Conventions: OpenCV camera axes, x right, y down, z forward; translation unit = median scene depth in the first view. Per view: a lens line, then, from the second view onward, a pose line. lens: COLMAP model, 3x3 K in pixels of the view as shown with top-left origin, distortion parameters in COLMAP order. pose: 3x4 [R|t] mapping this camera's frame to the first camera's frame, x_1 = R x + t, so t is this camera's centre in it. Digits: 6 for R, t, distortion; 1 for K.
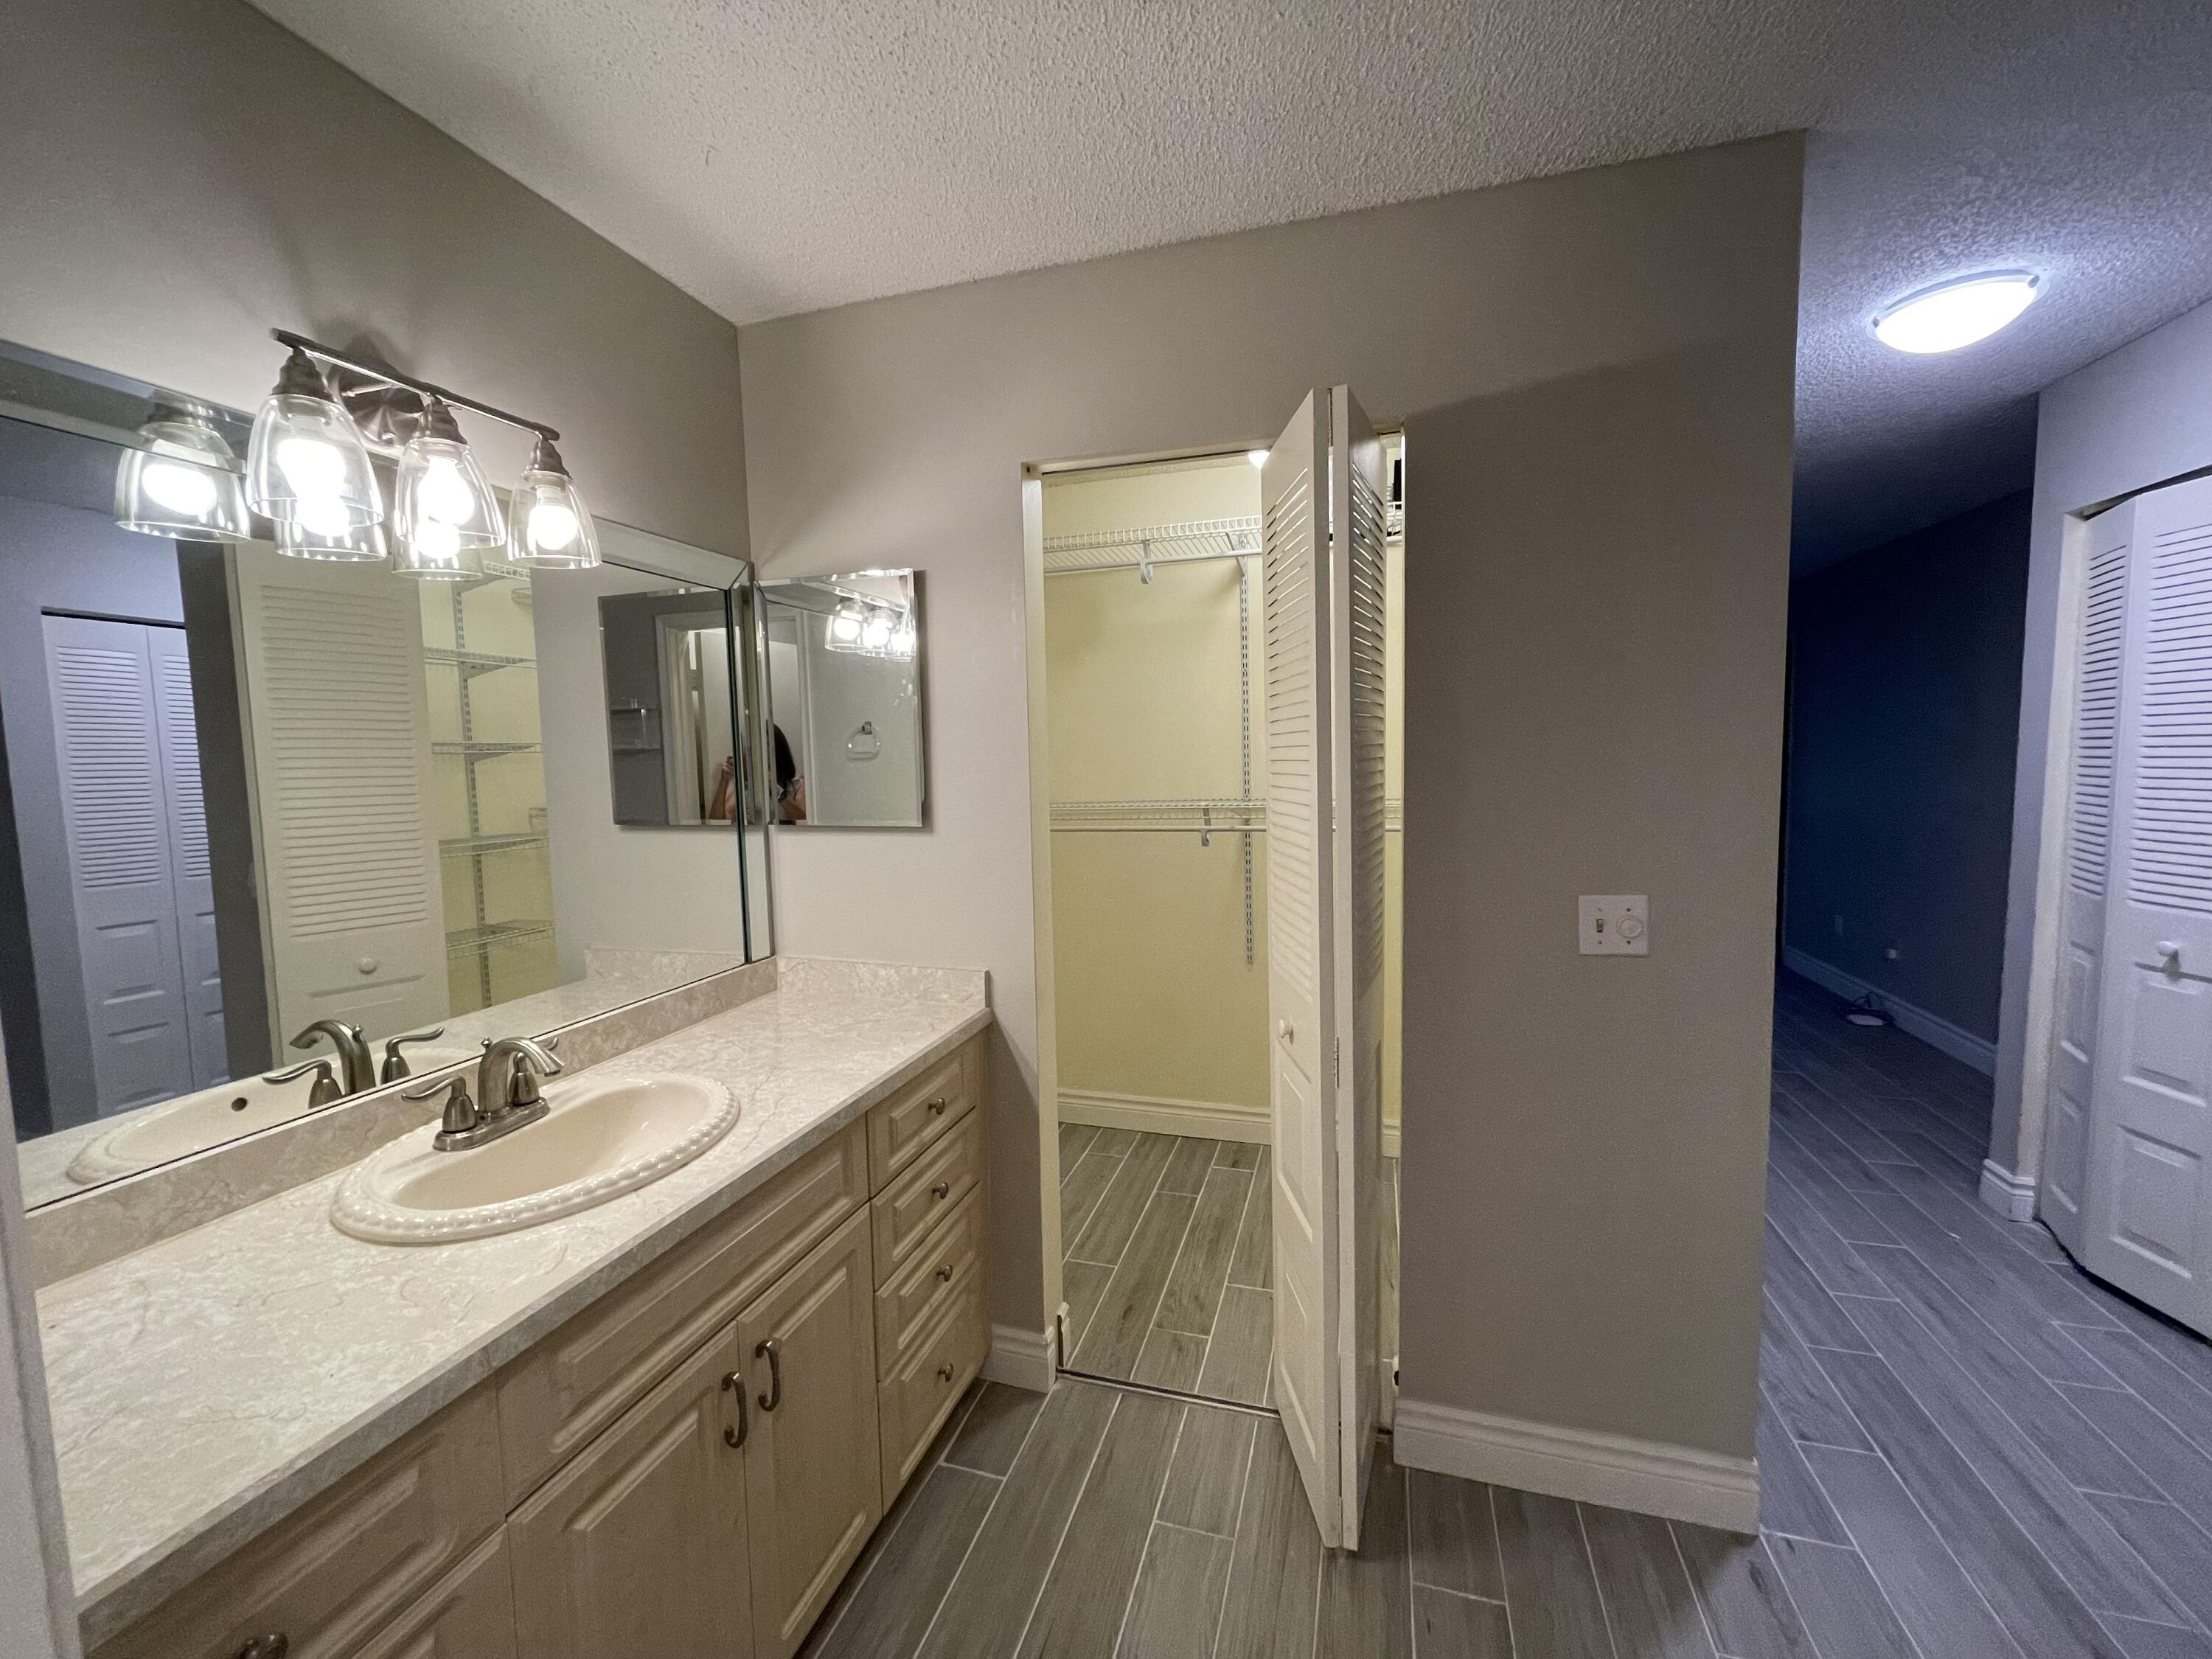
lens RADIAL K [[906.3, 0, 1105.2], [0, 906.3, 829.4], [0, 0, 1]] dist [-0.000033, -0.000025]
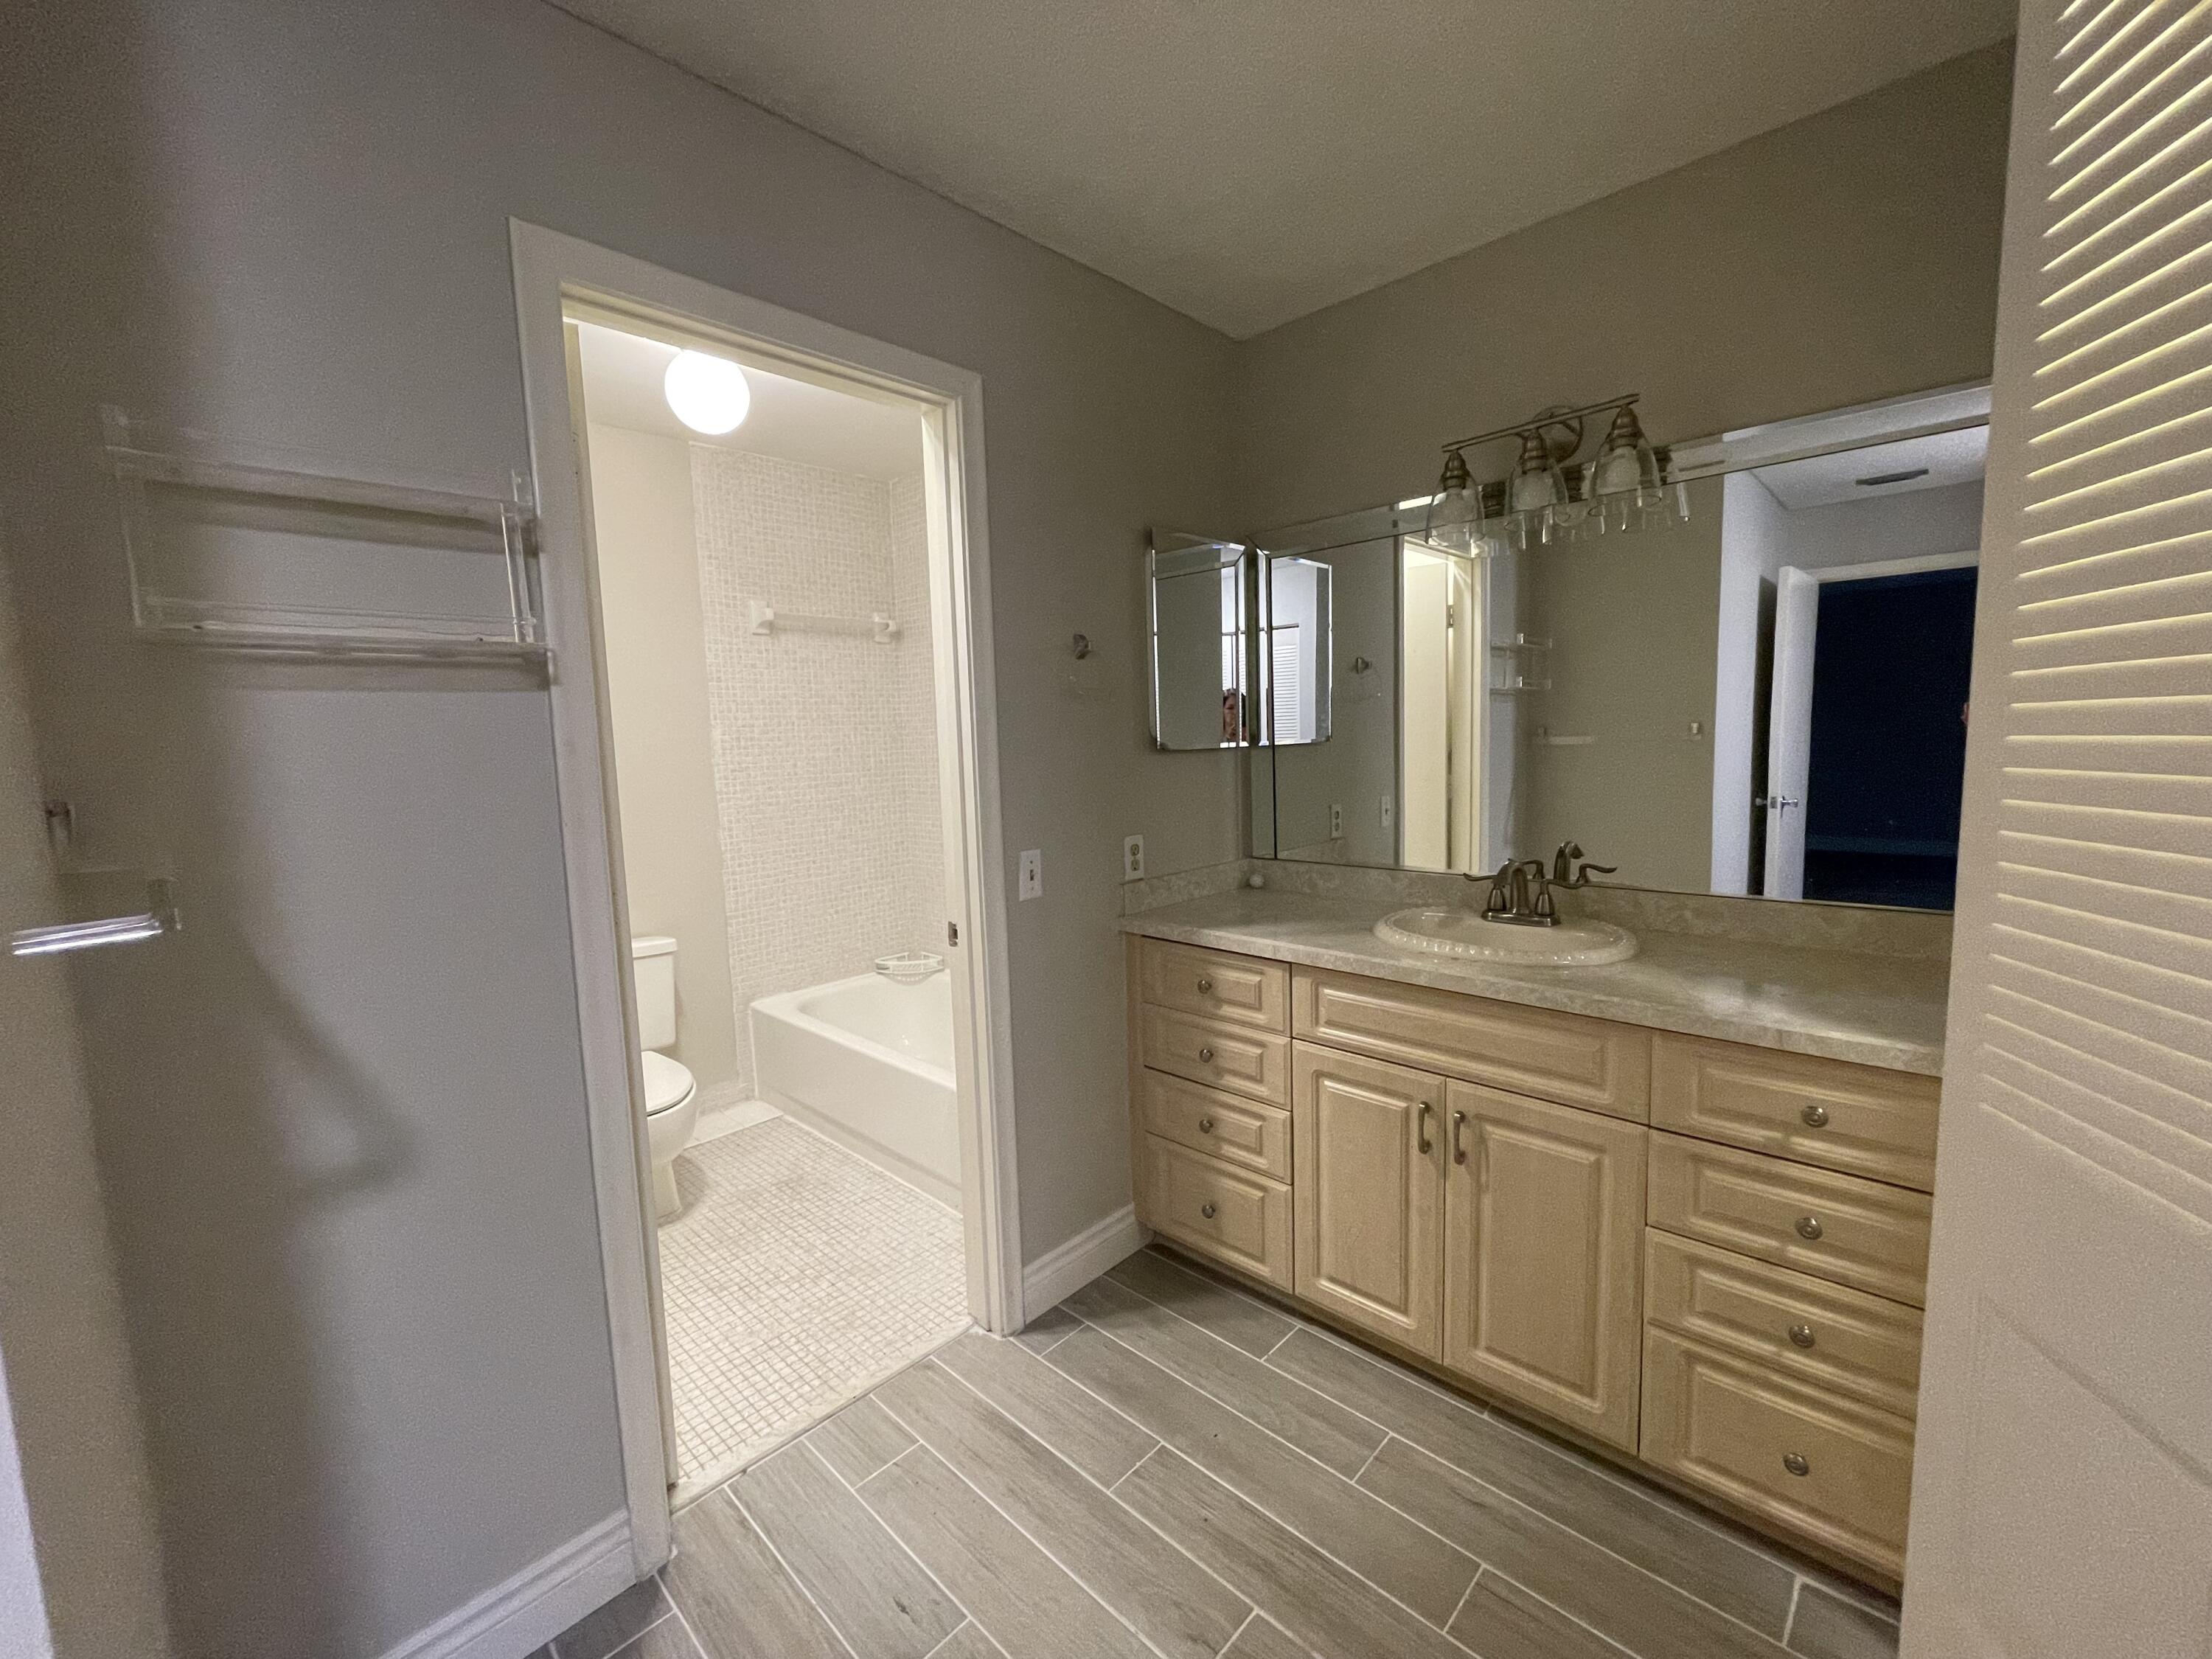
lens RADIAL K [[906.3, 0, 1107.3], [0, 906.3, 828.4], [0, 0, 1]] dist [-0.000033, -0.000025]
pose [[-0.452657, 0.122685, -0.883204, 0.721940], [-0.037472, 0.986997, 0.156308, -0.021215], [0.890897, 0.103849, -0.442174, 0.805185]]
